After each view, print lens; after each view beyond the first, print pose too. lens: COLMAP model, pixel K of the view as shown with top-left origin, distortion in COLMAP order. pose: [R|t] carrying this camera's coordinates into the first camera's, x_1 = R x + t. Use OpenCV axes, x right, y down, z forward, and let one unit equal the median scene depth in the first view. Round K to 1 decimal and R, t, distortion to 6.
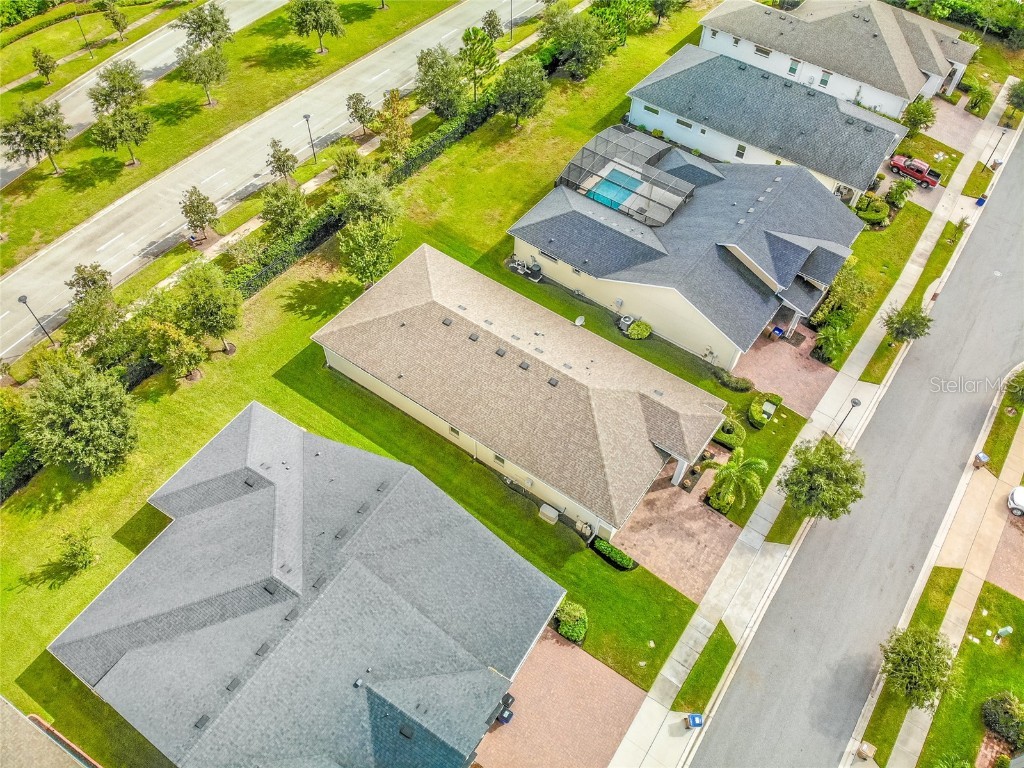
lens RADIAL K [[735.4, 0, 489.8], [0, 735.4, 396.8], [0, 0, 1]] dist [0.058129, -0.174904]
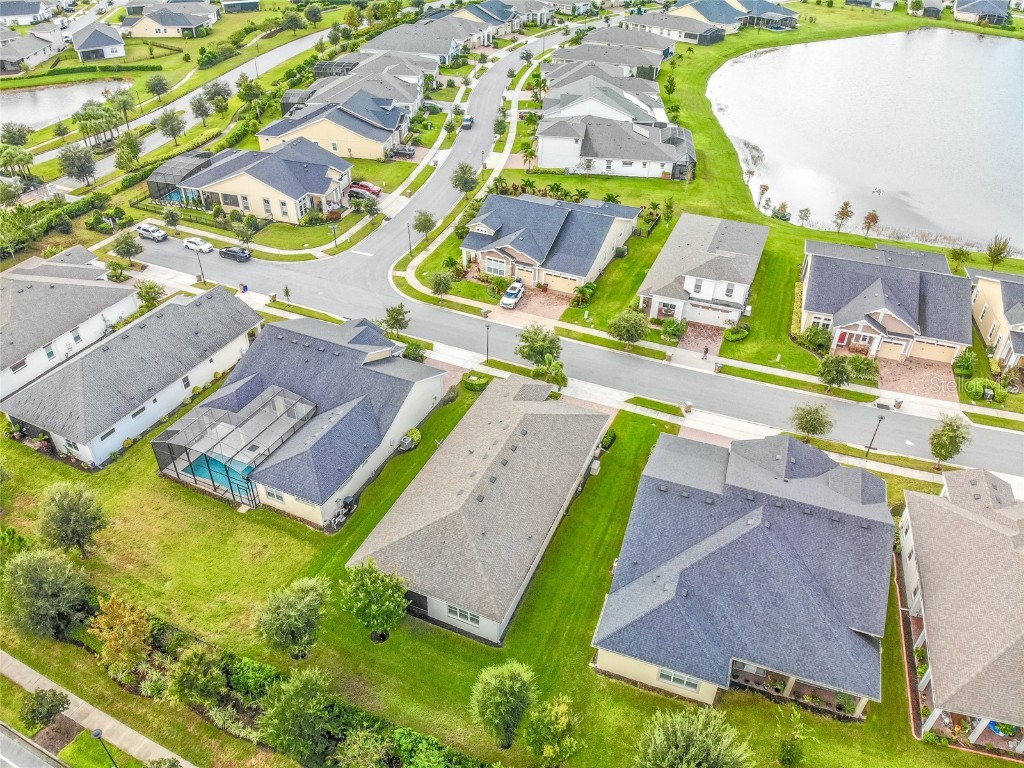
lens RADIAL K [[712.6, 0, 512.0], [0, 712.6, 384.0], [0, 0, 1]] dist [0.064364, -0.156793]
pose [[-0.218619, -0.585203, 0.780860, -0.828292], [0.769838, 0.388295, 0.506534, -0.695071], [-0.599630, 0.711874, 0.365623, 0.453549]]
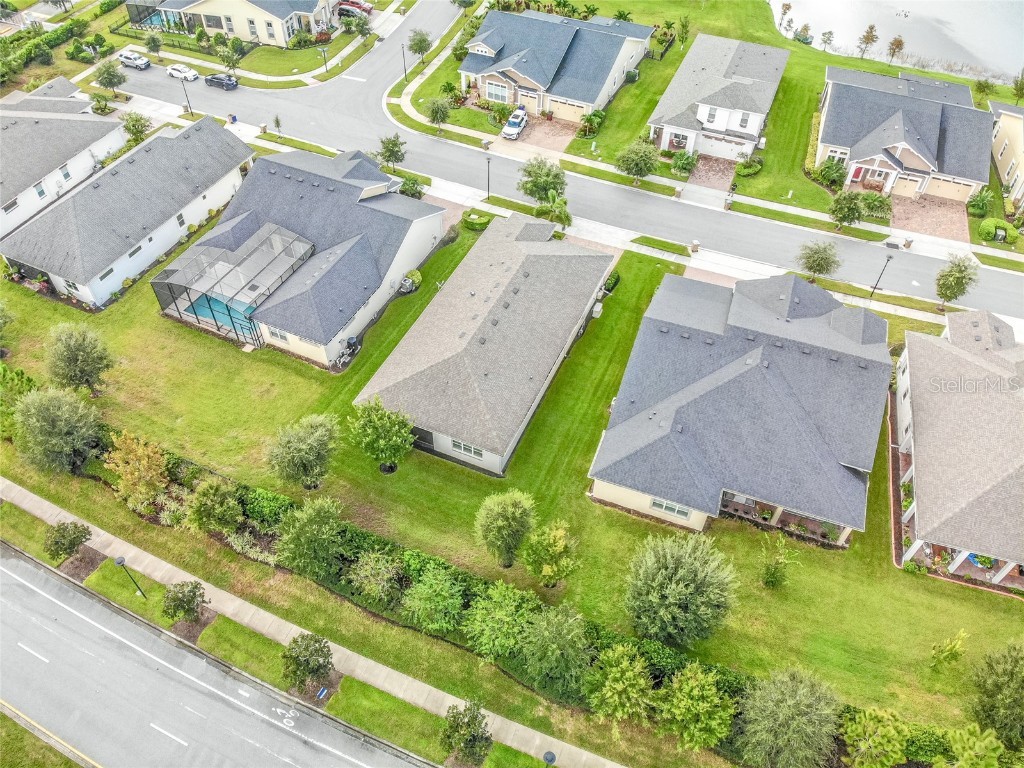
lens RADIAL K [[696.2, 0, 509.3], [0, 696.2, 392.0], [0, 0, 1]] dist [0.117710, -0.222221]
pose [[-0.213025, -0.751216, 0.624736, -0.808907], [0.773552, 0.260929, 0.577524, -0.679007], [-0.596857, 0.606292, 0.525520, 0.465258]]
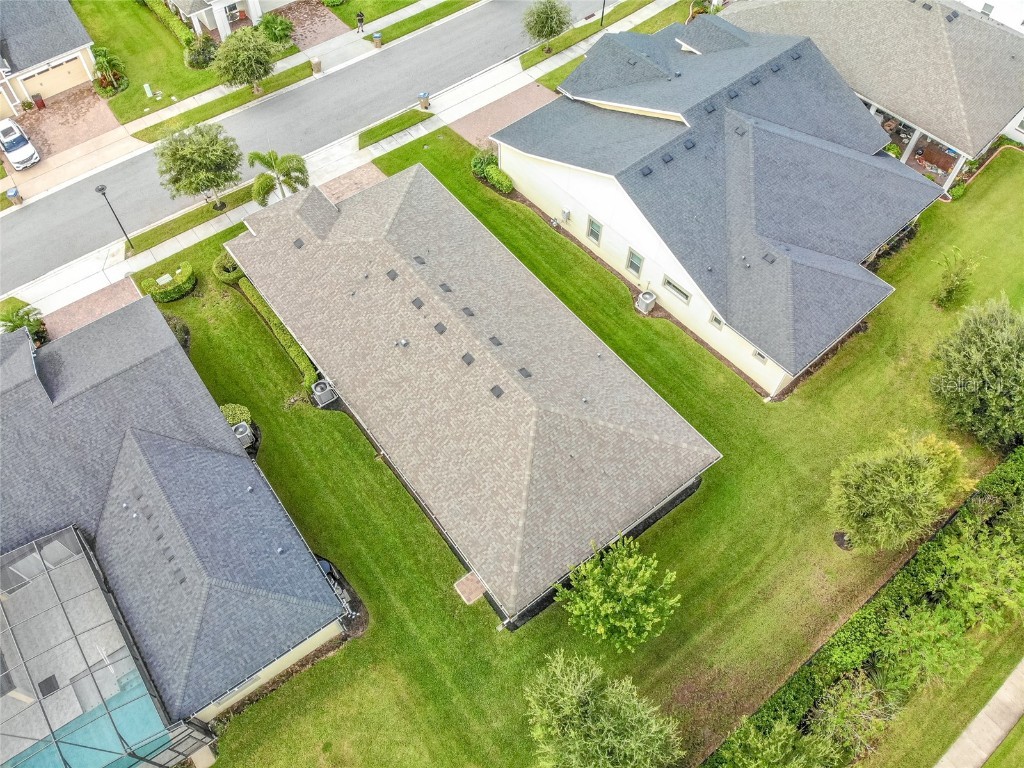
lens RADIAL K [[735.4, 0, 489.8], [0, 735.4, 396.8], [0, 0, 1]] dist [0.058129, -0.174904]
pose [[-0.955920, -0.255094, 0.145413, -0.133508], [0.227139, -0.328579, 0.916757, -0.747660], [-0.186079, 0.909375, 0.372037, 0.785501]]
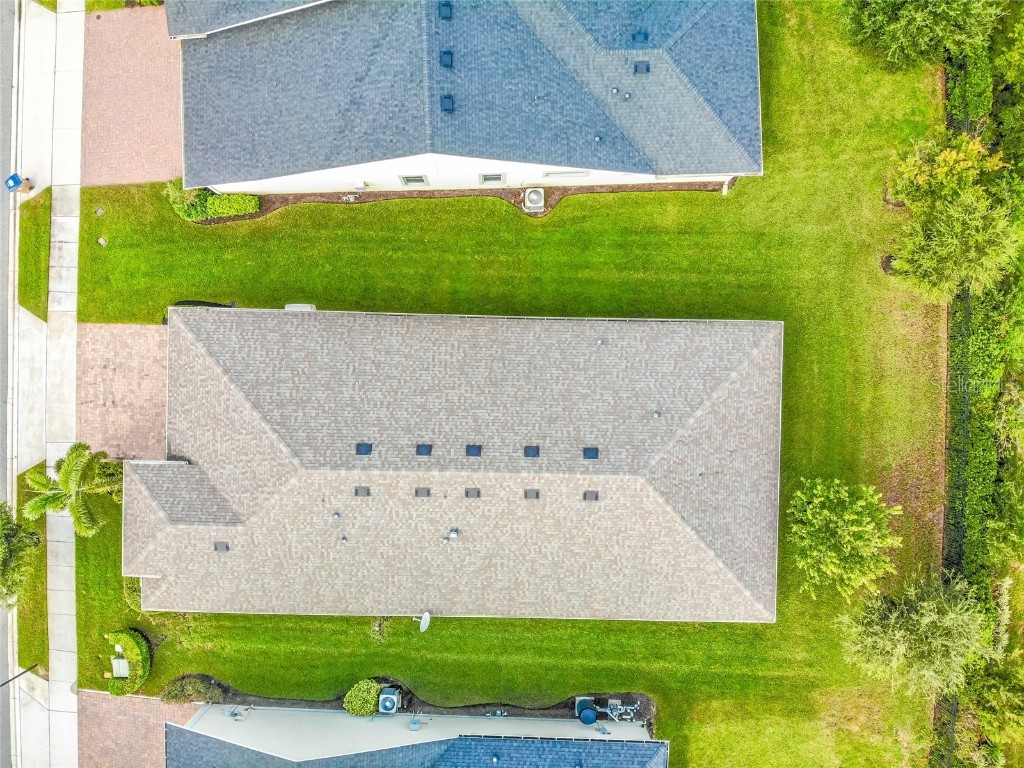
lens RADIAL K [[735.4, 0, 489.8], [0, 735.4, 396.8], [0, 0, 1]] dist [0.058129, -0.174904]
pose [[-0.819548, 0.572961, -0.007596, -0.015616], [-0.467802, -0.661359, 0.586315, -0.371304], [0.330912, 0.484066, 0.810048, 0.505631]]
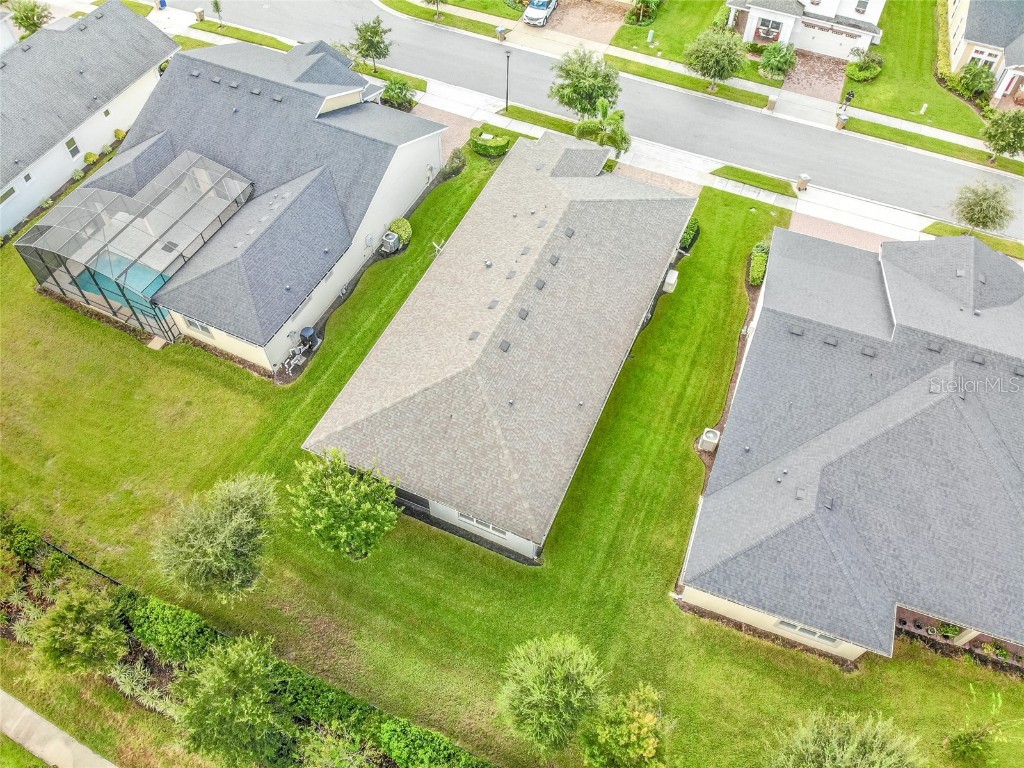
lens RADIAL K [[712.6, 0, 512.0], [0, 712.6, 384.0], [0, 0, 1]] dist [0.064364, -0.156793]
pose [[-0.209425, -0.813235, 0.542946, -0.474995], [0.775400, 0.200170, 0.598905, -0.513887], [-0.595732, 0.546425, 0.588662, 0.614662]]
